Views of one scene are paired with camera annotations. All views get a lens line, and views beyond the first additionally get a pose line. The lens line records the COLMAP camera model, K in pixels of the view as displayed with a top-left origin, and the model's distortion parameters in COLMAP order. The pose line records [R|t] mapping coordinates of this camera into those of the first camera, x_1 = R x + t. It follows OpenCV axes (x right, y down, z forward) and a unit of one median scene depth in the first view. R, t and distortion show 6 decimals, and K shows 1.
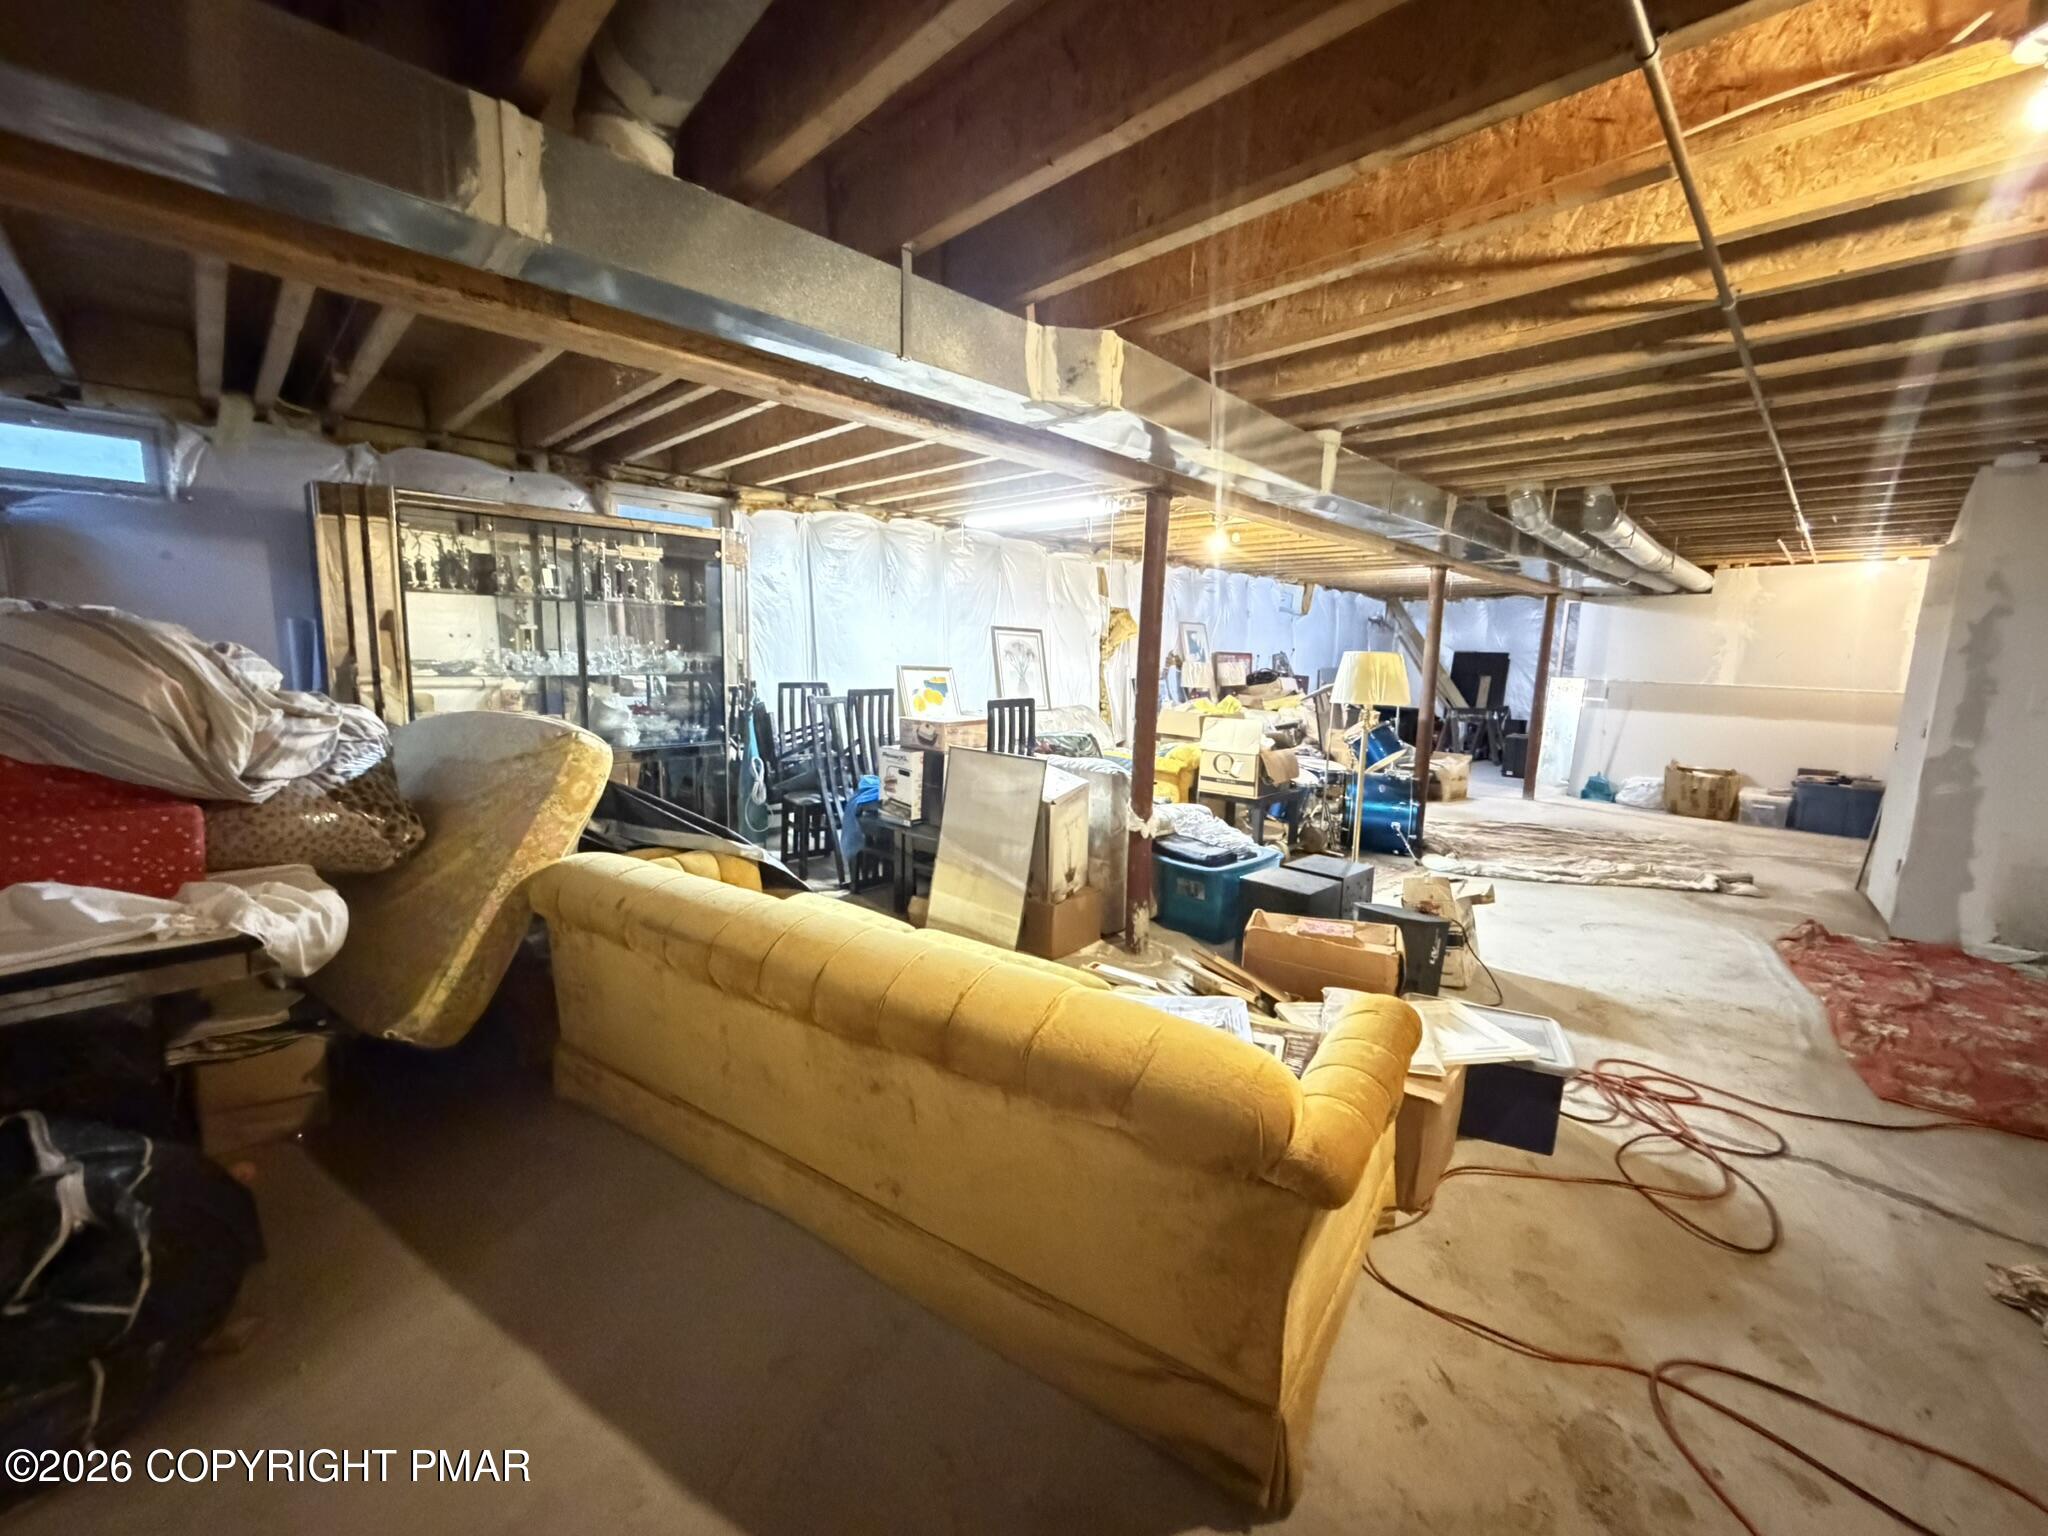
lens RADIAL K [[815.3, 0, 1018.0], [0, 815.3, 764.4], [0, 0, 1]] dist [-0.000402, 0.000361]
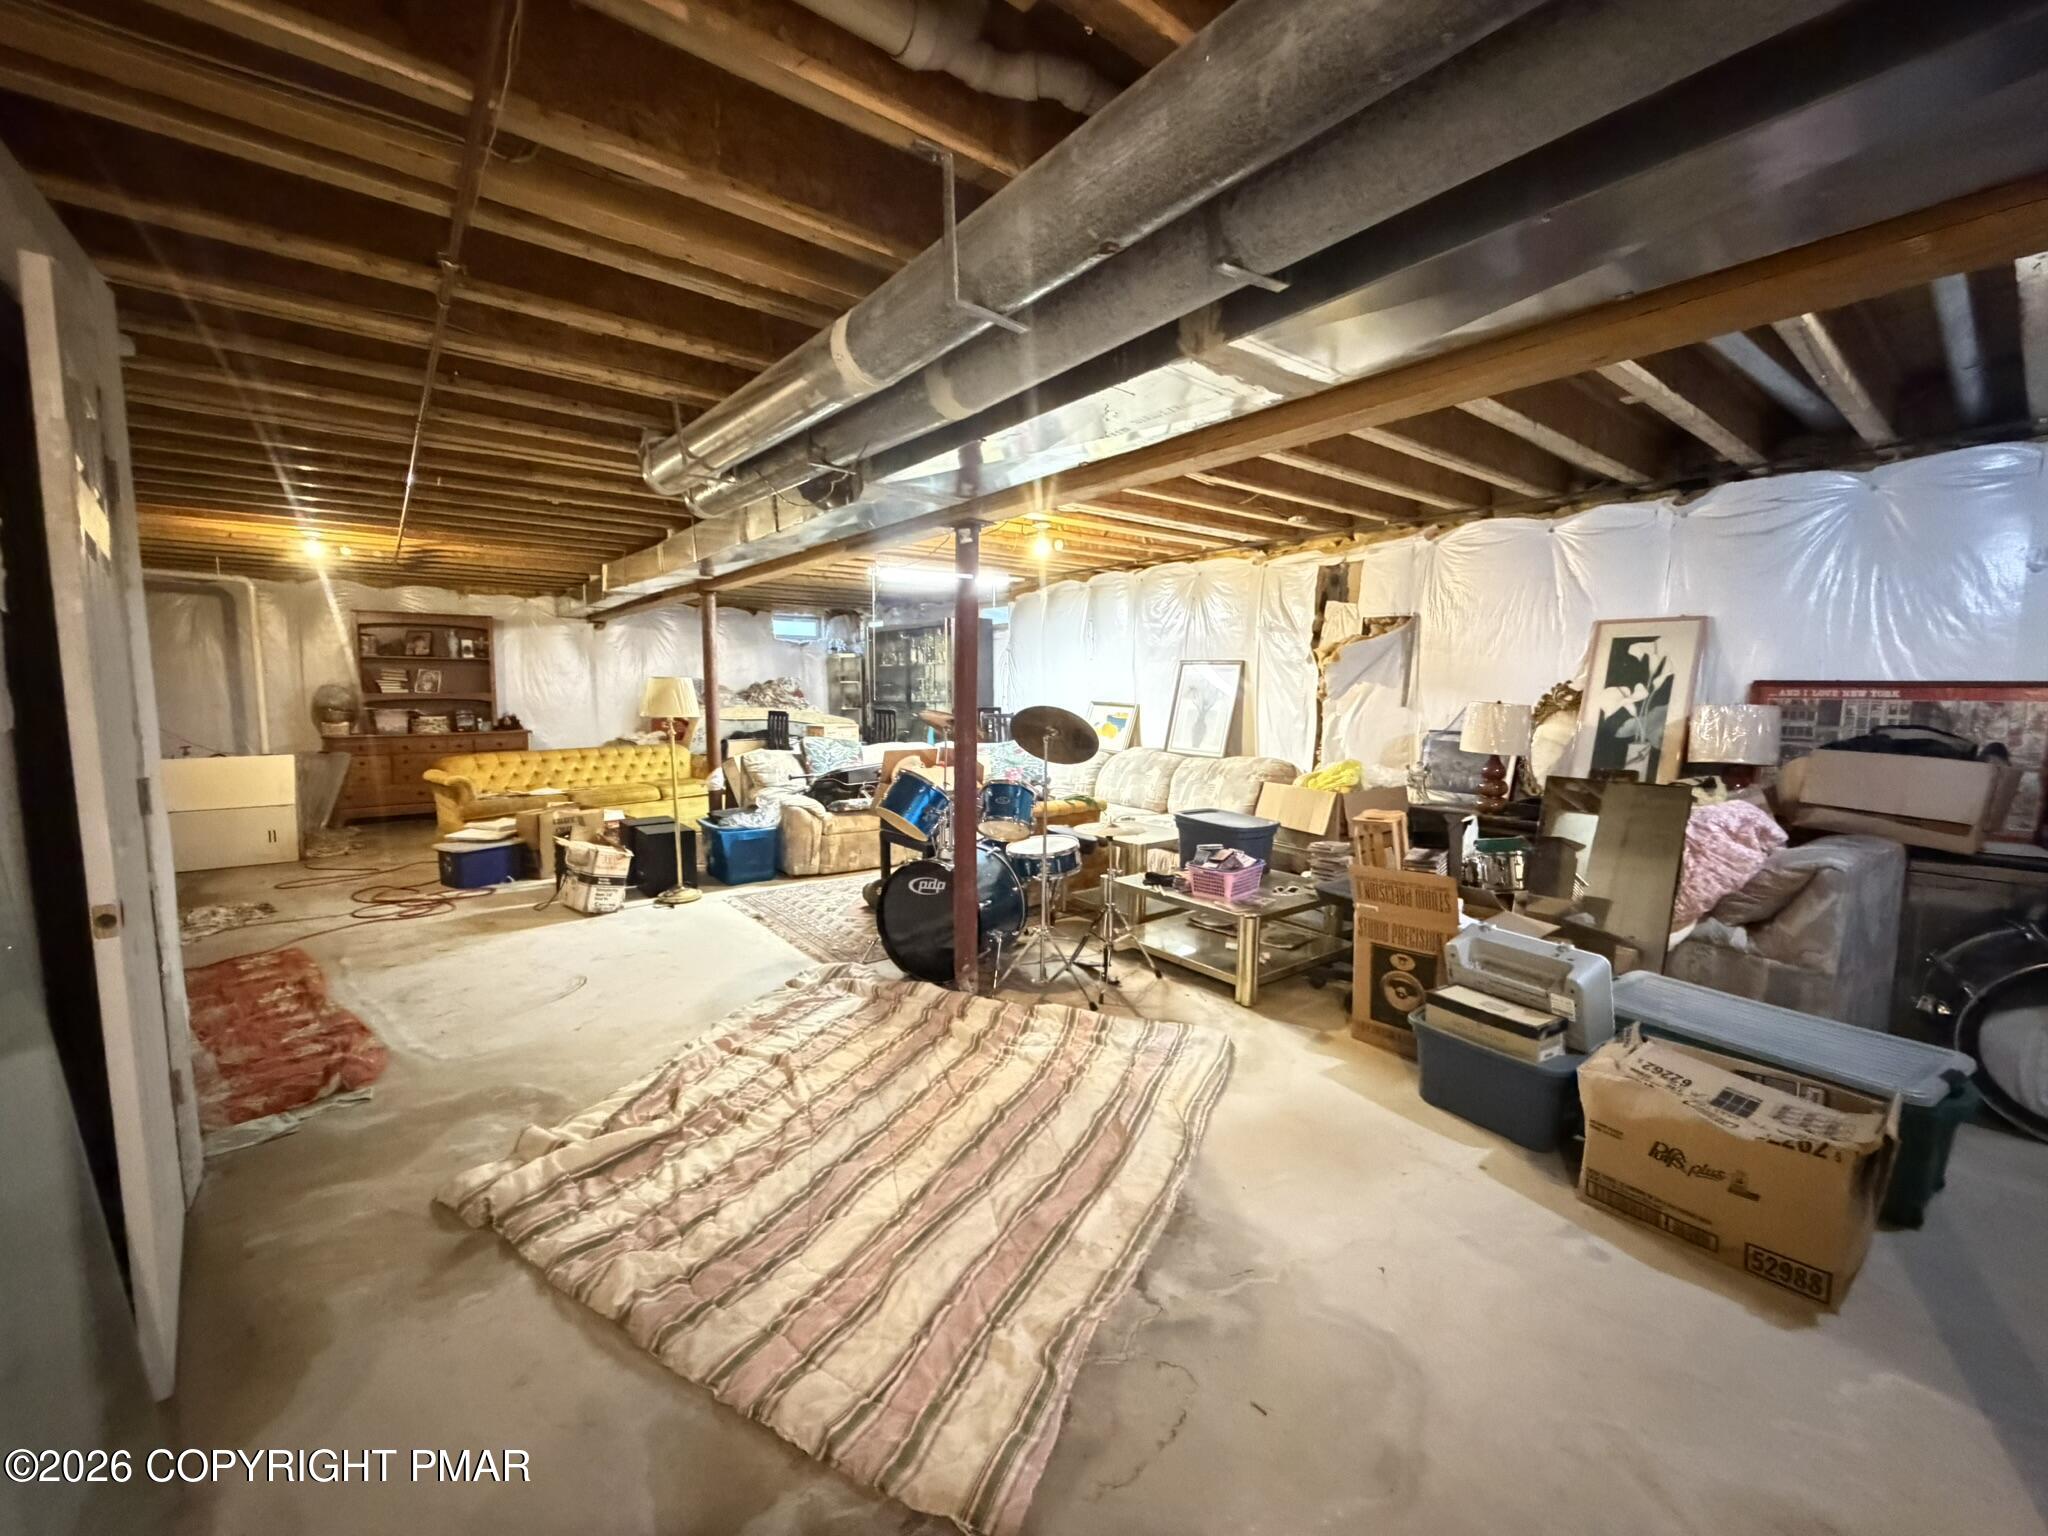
lens RADIAL K [[815.3, 0, 1018.0], [0, 815.3, 764.4], [0, 0, 1]] dist [-0.000402, 0.000361]
pose [[-0.101277, 0.070982, -0.992323, 1.812176], [-0.147024, 0.985431, 0.085494, -0.207452], [0.983934, 0.154554, -0.089365, 1.814883]]
